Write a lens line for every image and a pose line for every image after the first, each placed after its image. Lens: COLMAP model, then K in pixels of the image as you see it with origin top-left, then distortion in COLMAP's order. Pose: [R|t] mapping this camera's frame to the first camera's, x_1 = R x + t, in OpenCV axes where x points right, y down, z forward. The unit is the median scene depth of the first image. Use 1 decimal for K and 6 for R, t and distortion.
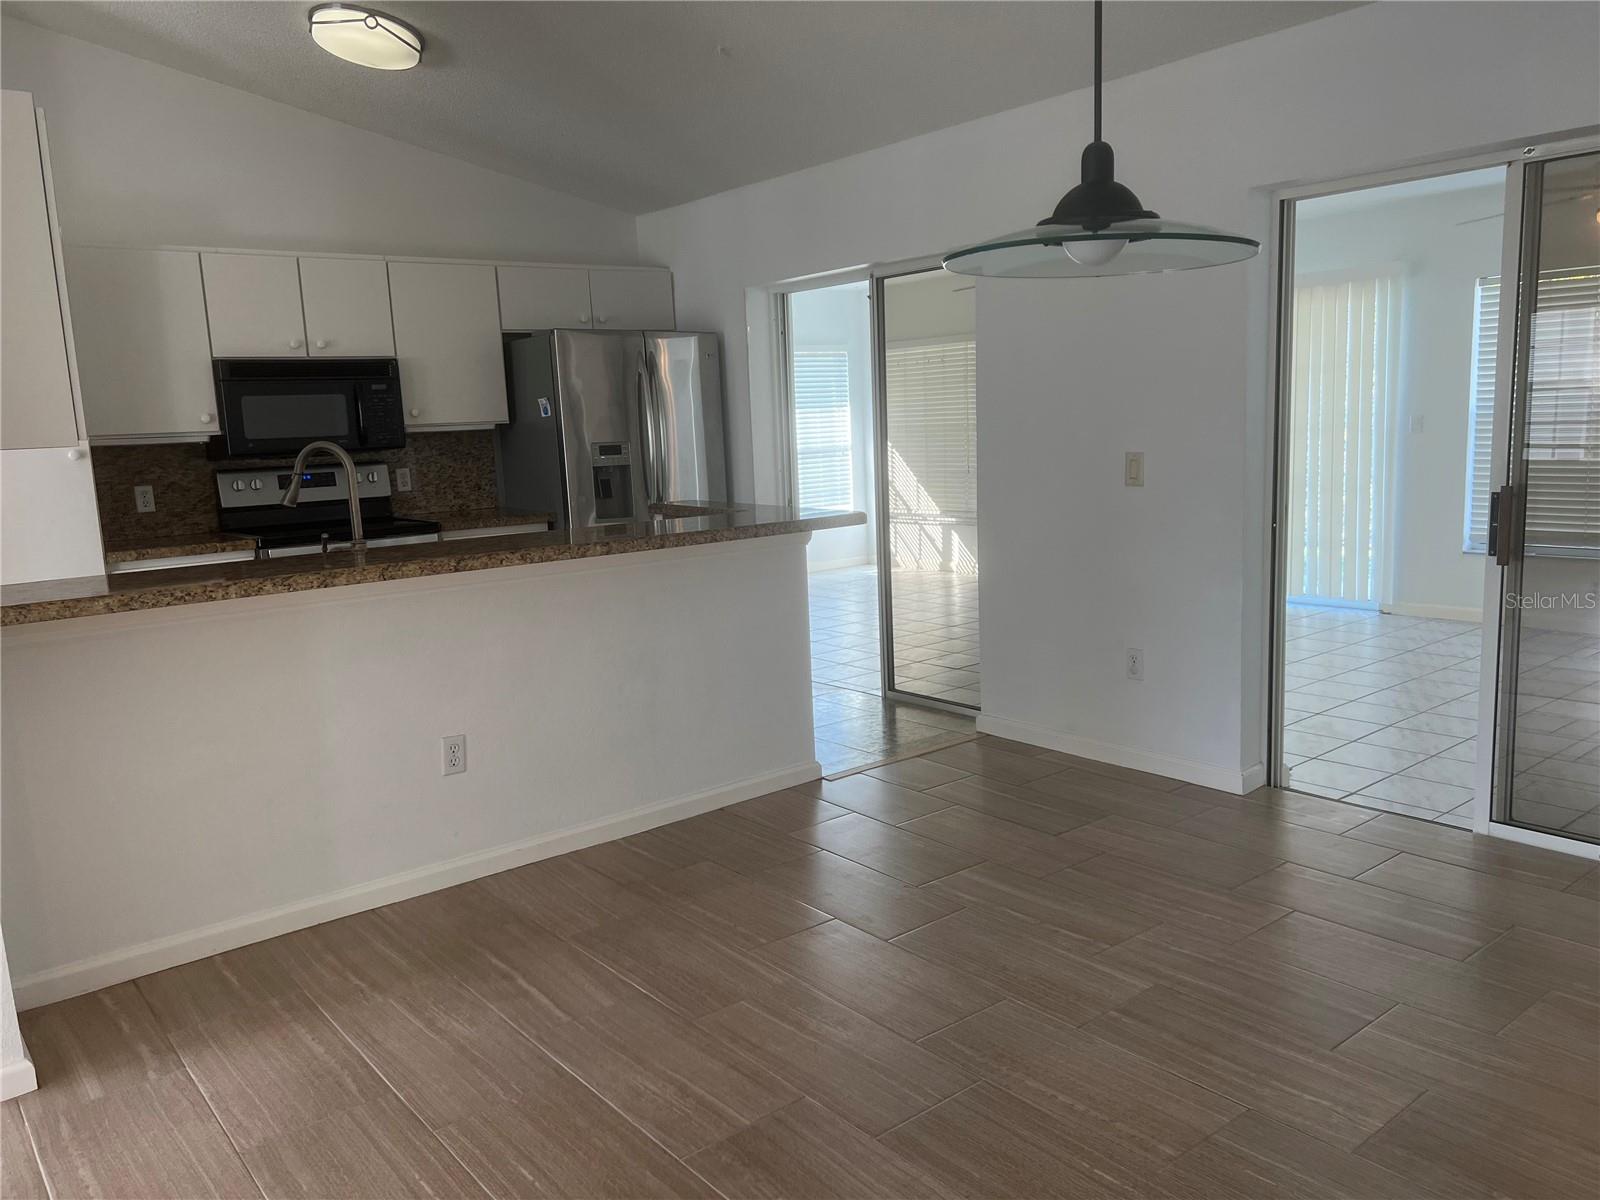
lens RADIAL K [[1204.7, 0, 803.7], [0, 1204.7, 595.1], [0, 0, 1]] dist [0.054287, -0.055550]
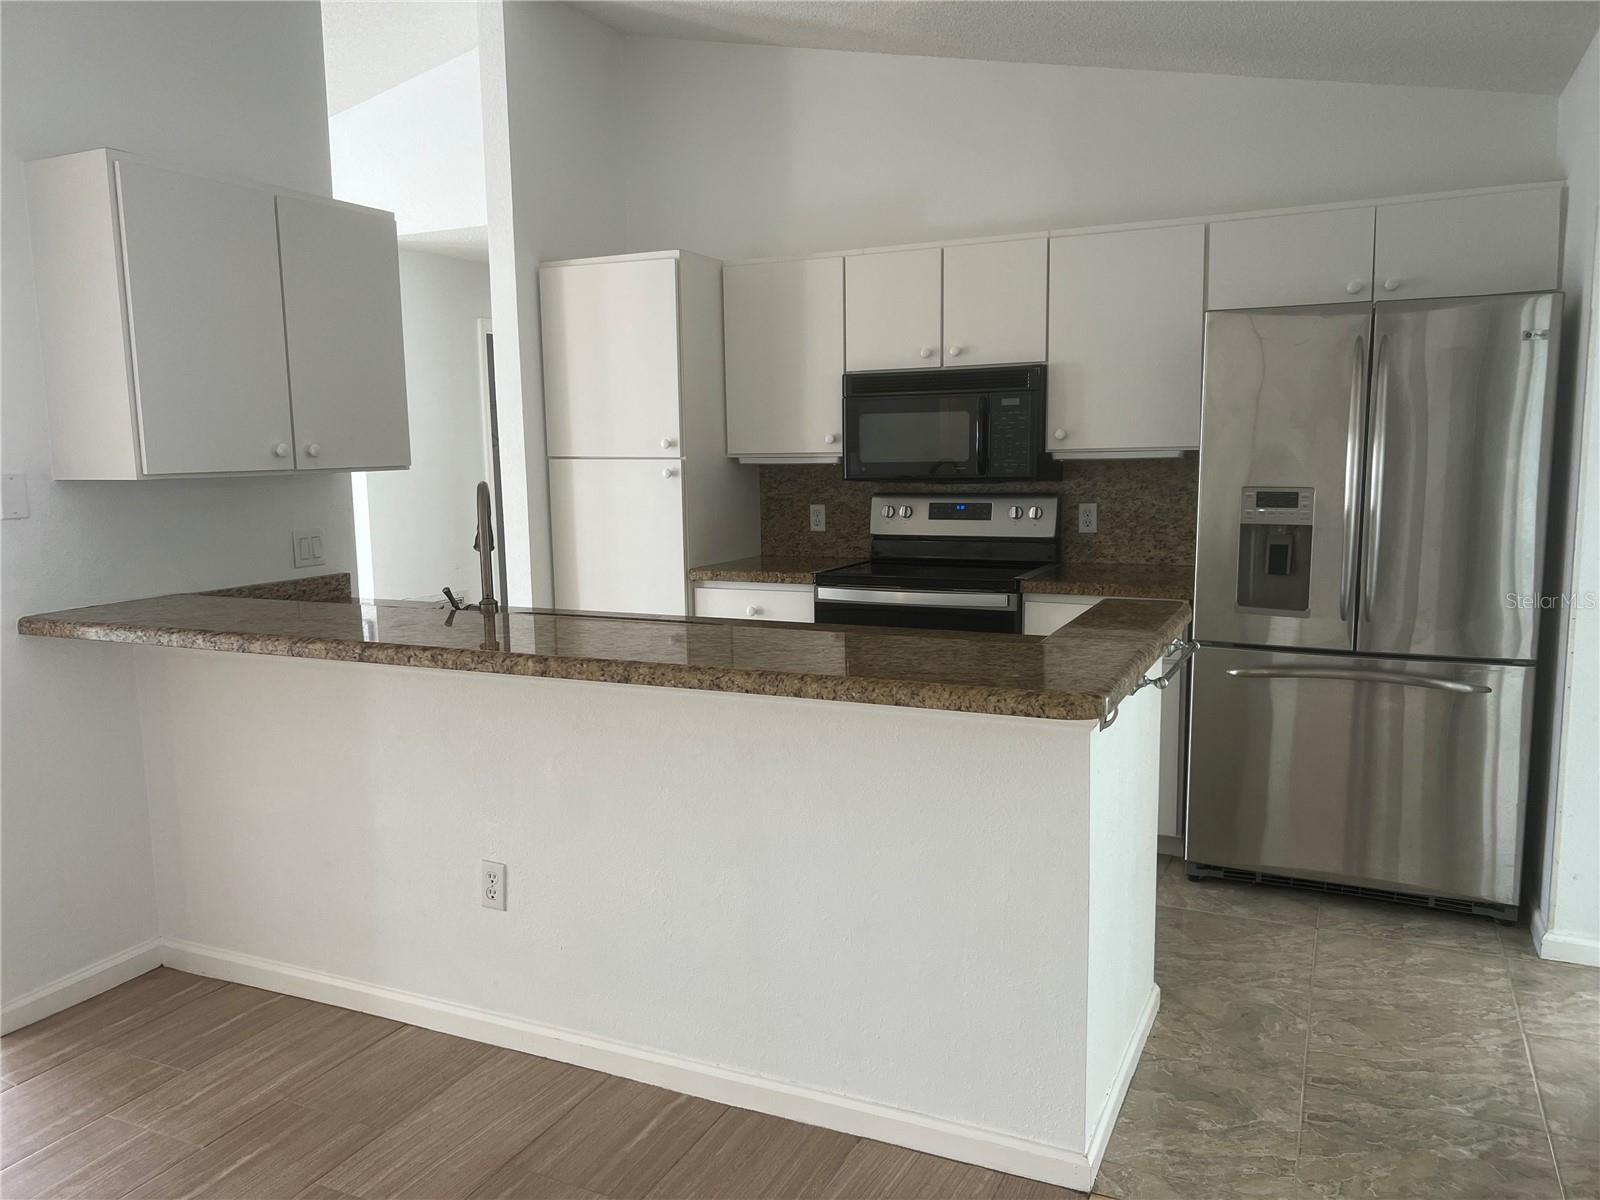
lens RADIAL K [[1204.7, 0, 803.8], [0, 1204.7, 608.2], [0, 0, 1]] dist [0.054287, -0.055550]
pose [[0.437068, 0.154523, -0.886055, 0.327313], [-0.135396, 0.985209, 0.105028, -0.108345], [0.889179, 0.074064, 0.451525, 0.559754]]
